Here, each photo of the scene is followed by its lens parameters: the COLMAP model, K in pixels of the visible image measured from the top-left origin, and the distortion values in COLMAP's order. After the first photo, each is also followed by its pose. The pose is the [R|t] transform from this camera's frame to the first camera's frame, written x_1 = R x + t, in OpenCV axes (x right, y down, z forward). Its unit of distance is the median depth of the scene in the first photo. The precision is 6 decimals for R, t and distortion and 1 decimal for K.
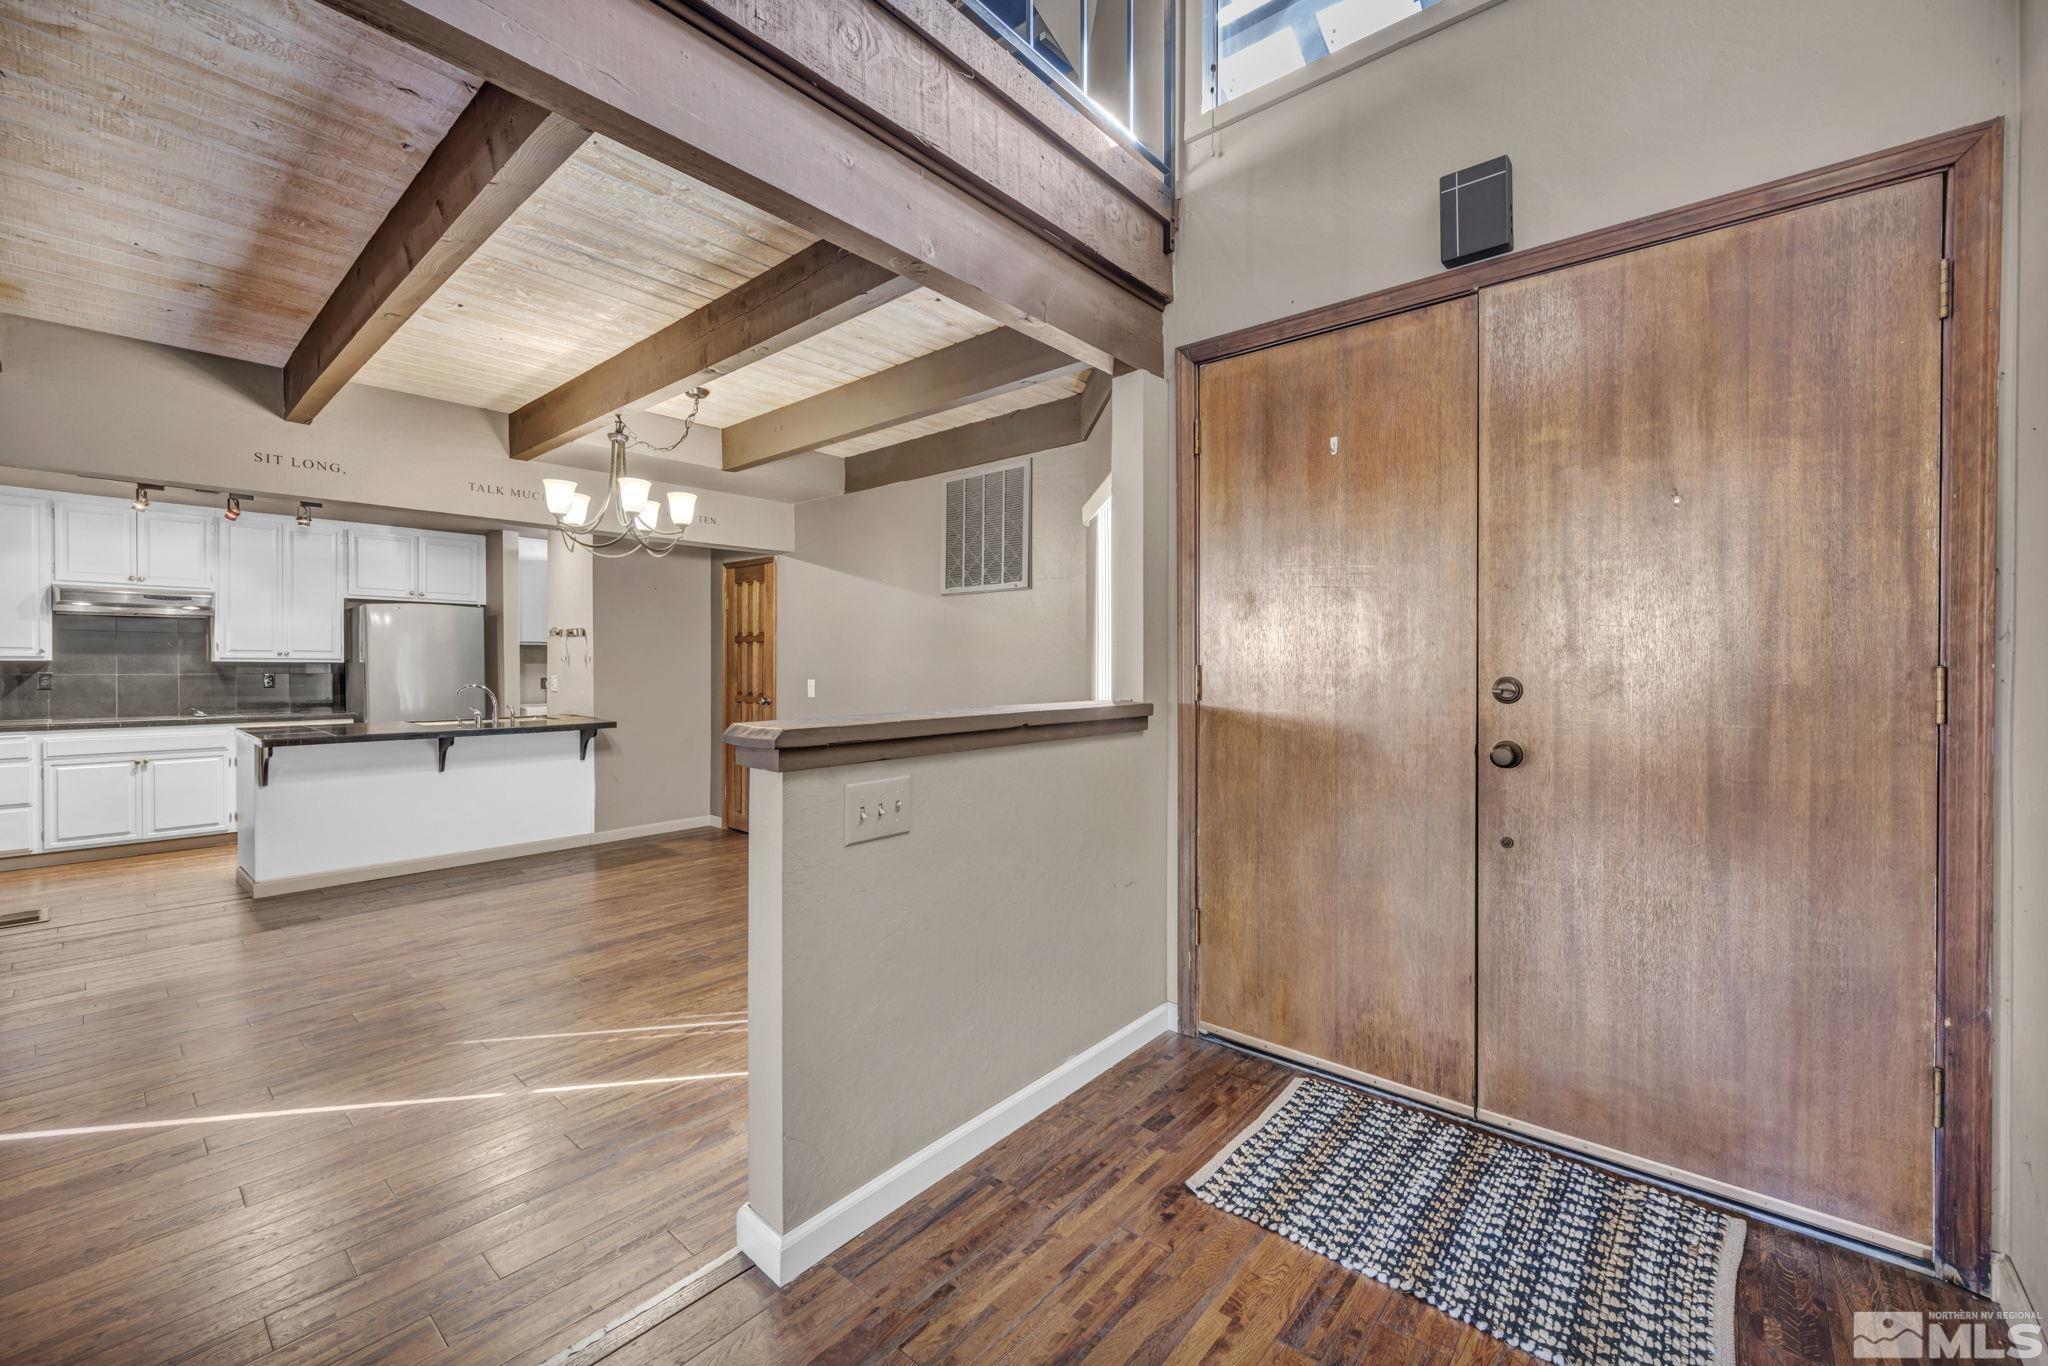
lens RADIAL K [[829.5, 0, 1033.7], [0, 829.5, 674.8], [0, 0, 1]] dist [0.002197, -0.000979]
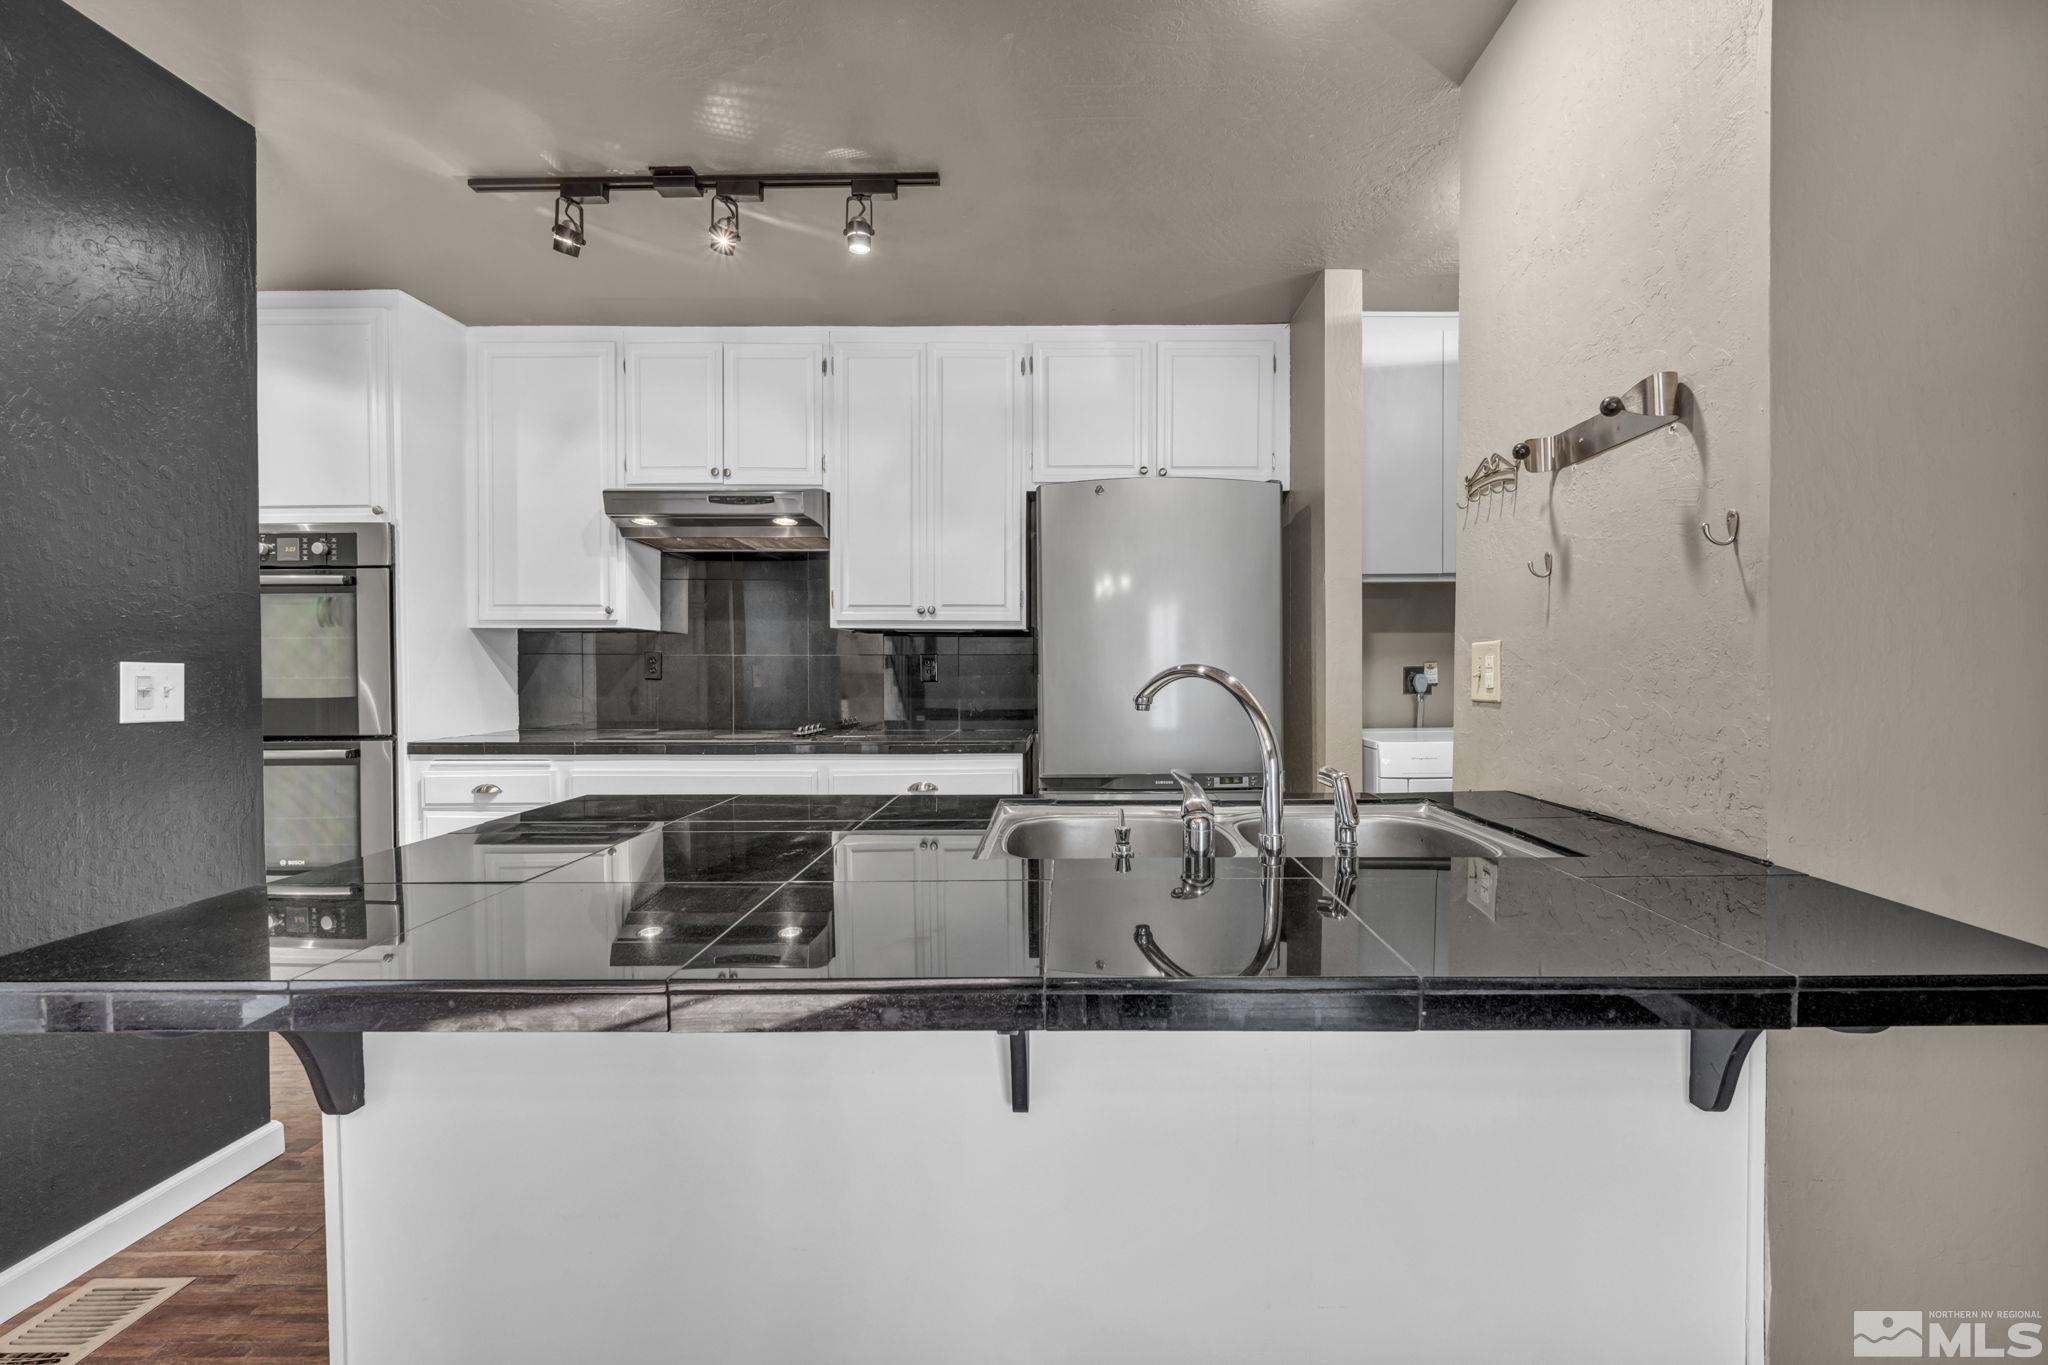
lens RADIAL K [[877.4, 0, 1067.8], [0, 877.4, 671.4], [0, 0, 1]] dist [0.003707, -0.002317]
pose [[0.653478, -0.003239, -0.756938, -0.492005], [-0.004926, 0.999951, -0.008532, 0.013889], [0.756929, 0.009304, 0.653431, 0.774807]]
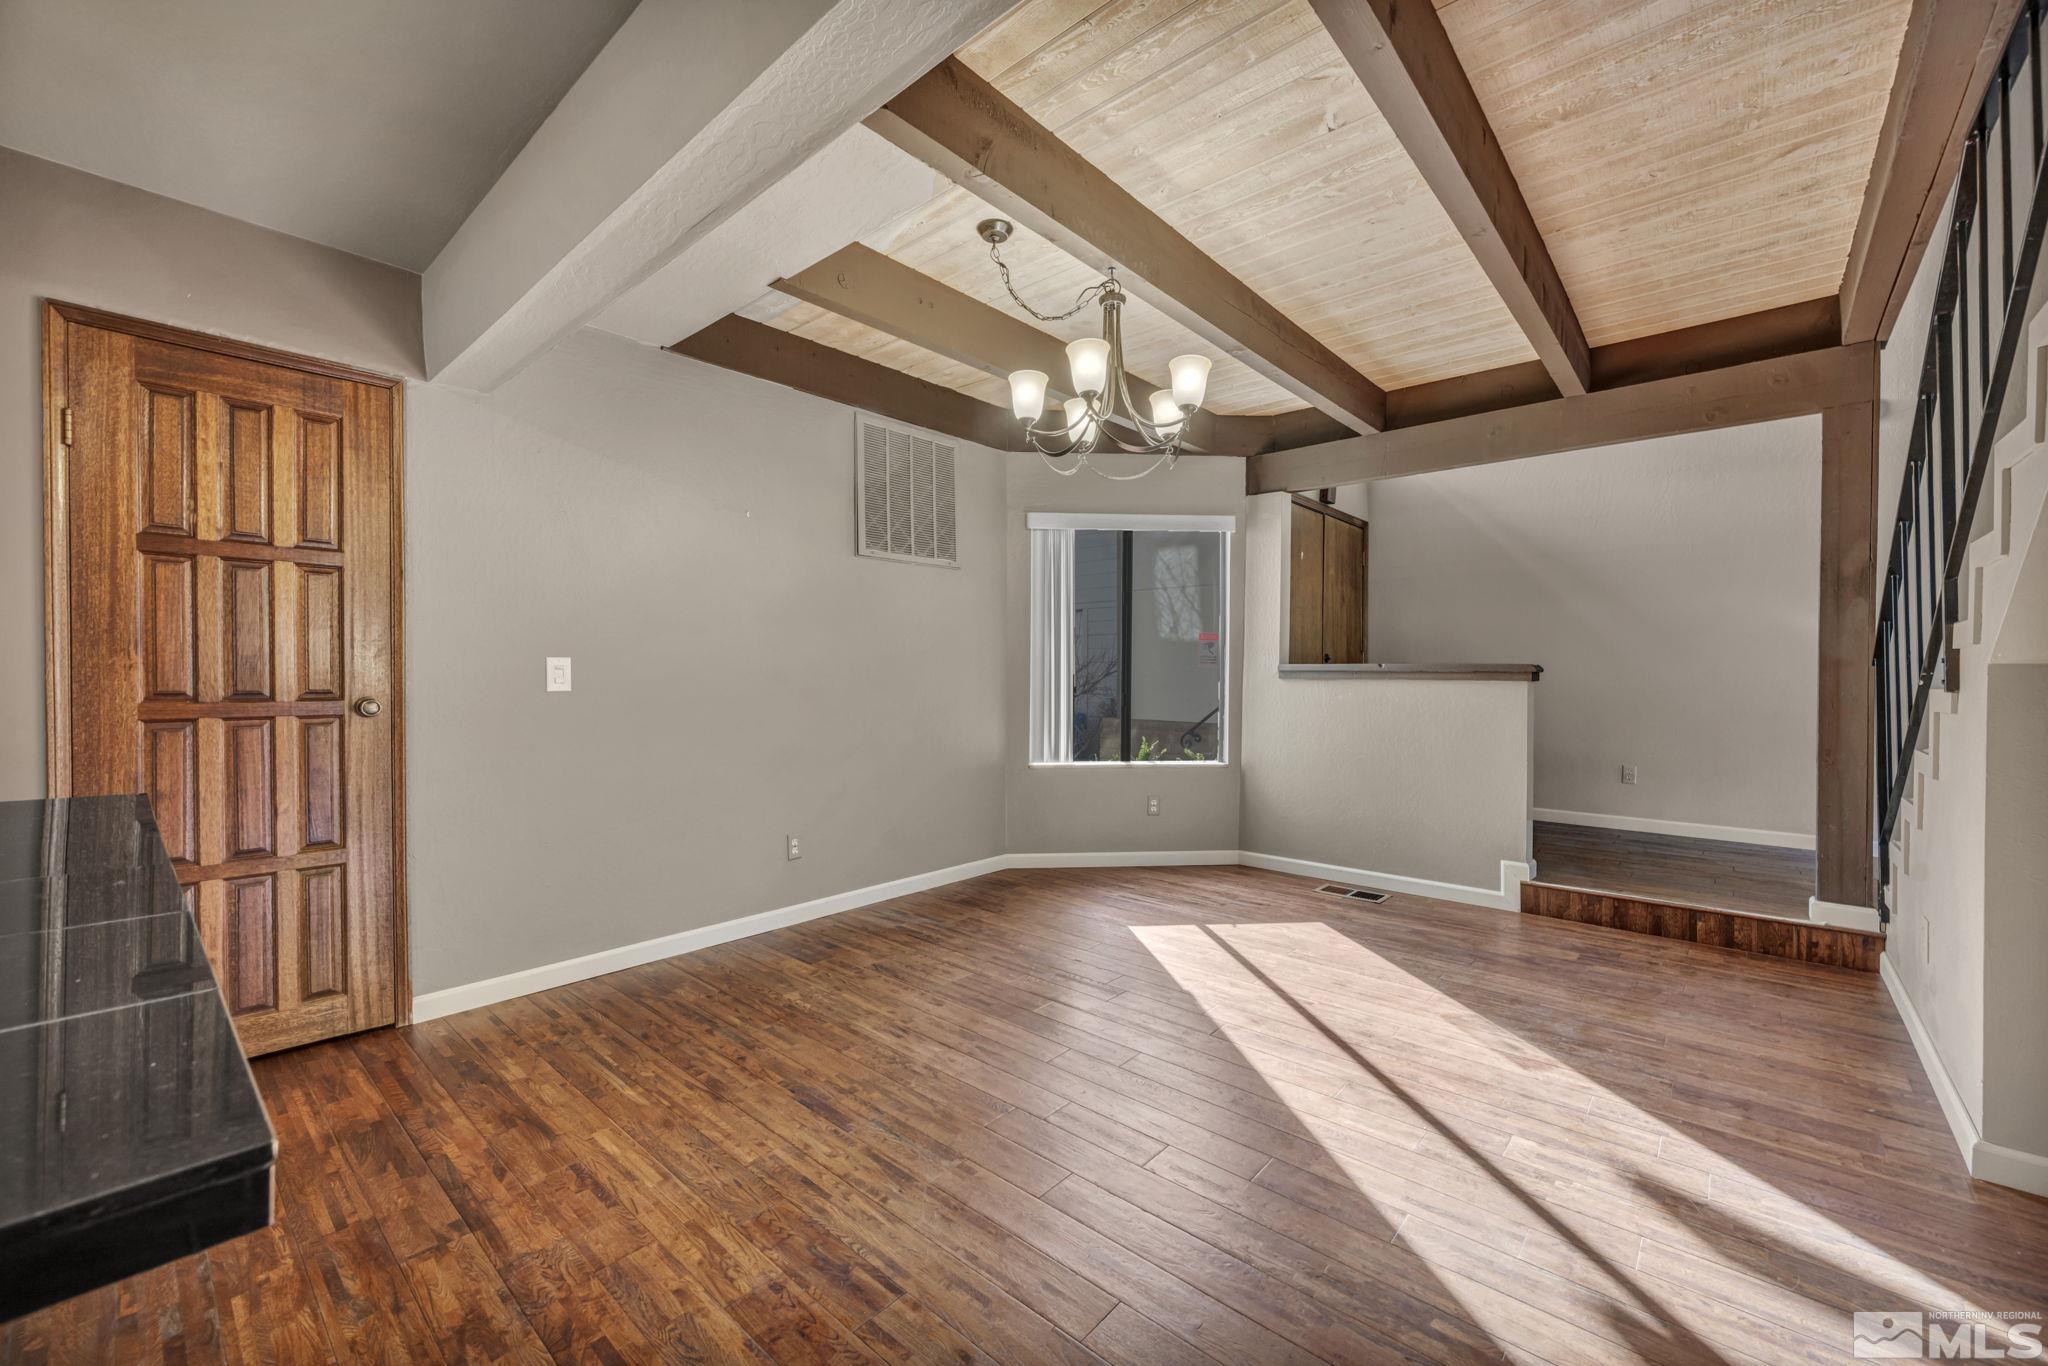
lens RADIAL K [[807.9, 0, 1024.7], [0, 807.9, 683.6], [0, 0, 1]] dist [-0.000276, 0.000606]
pose [[0.011620, -0.016849, 0.999791, -0.751291], [0.012068, 0.999788, 0.016708, 0.016206], [-0.999860, 0.011872, 0.011821, 0.671163]]
